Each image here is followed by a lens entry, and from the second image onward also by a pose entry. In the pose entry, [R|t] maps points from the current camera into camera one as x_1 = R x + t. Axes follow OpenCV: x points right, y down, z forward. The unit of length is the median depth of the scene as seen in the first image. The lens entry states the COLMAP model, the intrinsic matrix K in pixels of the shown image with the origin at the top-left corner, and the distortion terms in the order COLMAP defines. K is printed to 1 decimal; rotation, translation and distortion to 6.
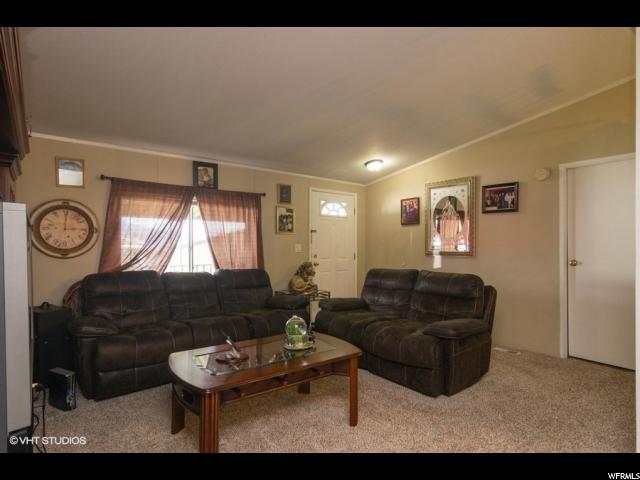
lens RADIAL K [[348.3, 0, 309.9], [0, 348.3, 243.5], [0, 0, 1]] dist [-0.000982, -0.000252]
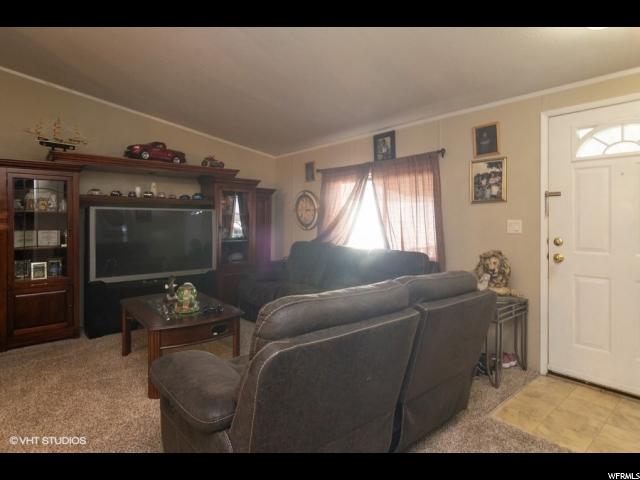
lens RADIAL K [[357.2, 0, 318.5], [0, 357.2, 223.3], [0, 0, 1]] dist [-0.000201, 0.000935]
pose [[0.052860, 0.001399, -0.998601, 0.636253], [0.000914, 0.999999, 0.001450, 0.008106], [0.998602, -0.000990, 0.052858, 0.756986]]
